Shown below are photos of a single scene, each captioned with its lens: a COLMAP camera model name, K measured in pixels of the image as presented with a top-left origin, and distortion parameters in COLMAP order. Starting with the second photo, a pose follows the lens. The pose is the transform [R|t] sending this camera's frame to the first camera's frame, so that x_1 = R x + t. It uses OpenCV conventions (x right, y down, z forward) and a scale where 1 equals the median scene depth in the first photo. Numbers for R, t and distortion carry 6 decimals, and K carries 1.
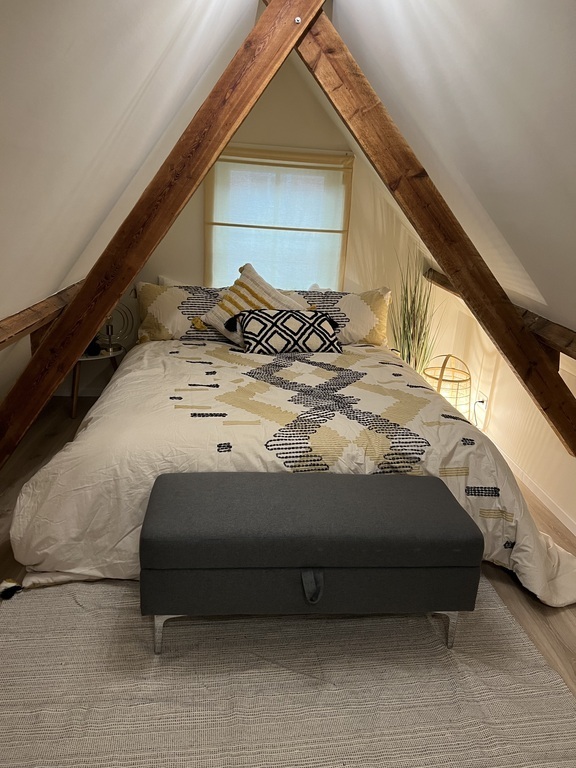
lens RADIAL K [[580.9, 0, 287.8], [0, 580.9, 385.5], [0, 0, 1]] dist [0.042059, -0.007430]
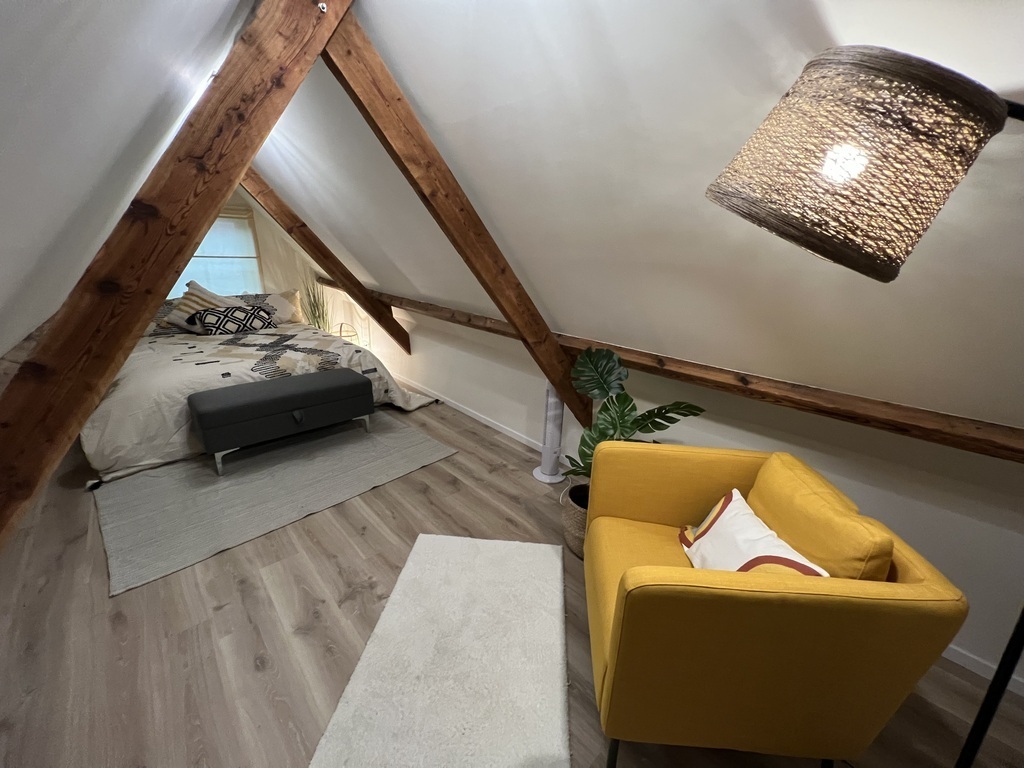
lens RADIAL K [[406.7, 0, 514.4], [0, 406.7, 384.7], [0, 0, 1]] dist [-0.001534, -0.000046]
pose [[0.779727, -0.222258, 0.585344, -0.140963], [0.194698, 0.974596, 0.110704, 0.153719], [-0.595079, 0.027646, 0.803192, -0.517947]]
